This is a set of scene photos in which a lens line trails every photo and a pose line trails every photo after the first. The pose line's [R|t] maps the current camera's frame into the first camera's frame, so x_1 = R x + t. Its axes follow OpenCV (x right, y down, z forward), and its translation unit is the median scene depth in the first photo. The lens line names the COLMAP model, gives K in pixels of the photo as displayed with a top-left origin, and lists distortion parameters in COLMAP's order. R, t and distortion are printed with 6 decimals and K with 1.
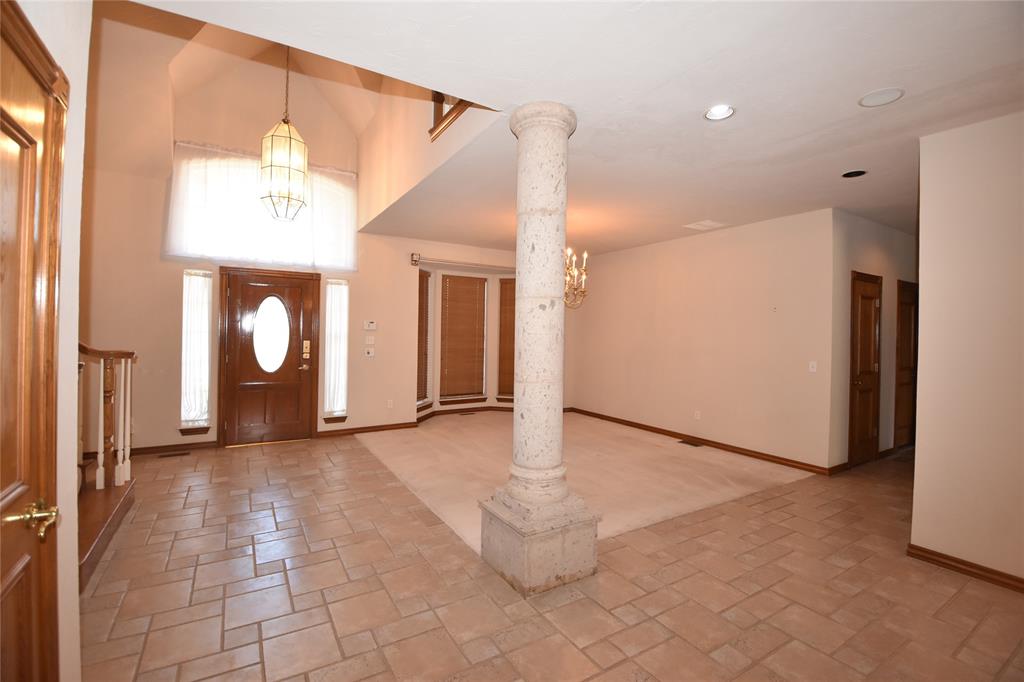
lens RADIAL K [[455.1, 0, 513.4], [0, 455.1, 330.8], [0, 0, 1]] dist [0.026856, -0.024715]
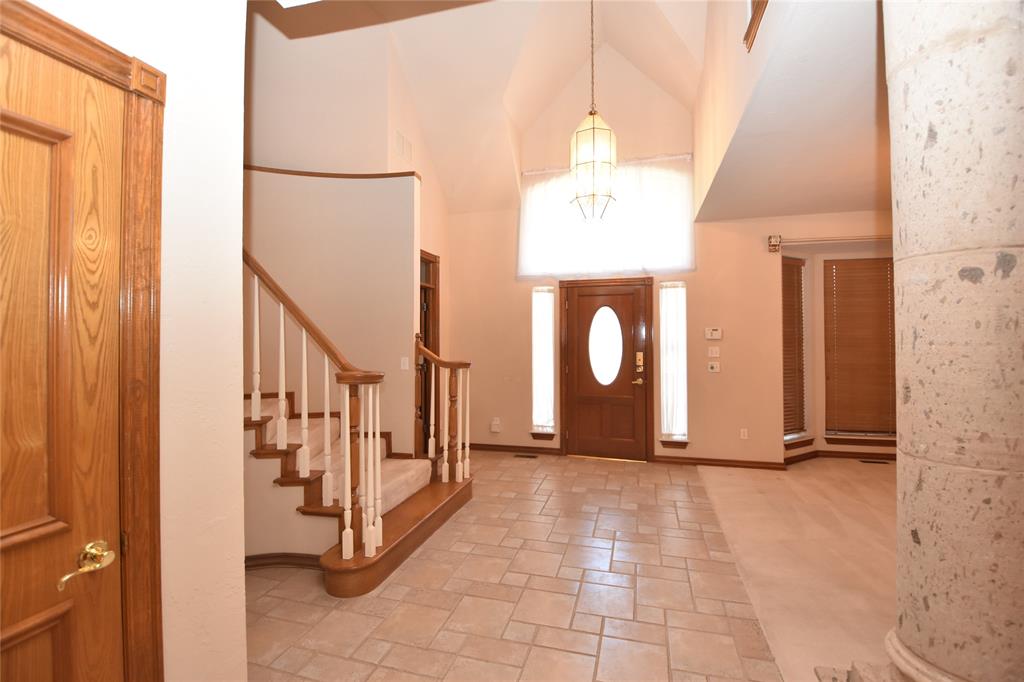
lens RADIAL K [[455.1, 0, 513.4], [0, 455.1, 330.8], [0, 0, 1]] dist [0.026856, -0.024715]
pose [[0.688355, -0.030661, -0.724726, 0.035835], [0.014884, 0.999493, -0.028149, 0.000752], [0.725221, 0.008590, 0.688462, 0.207996]]
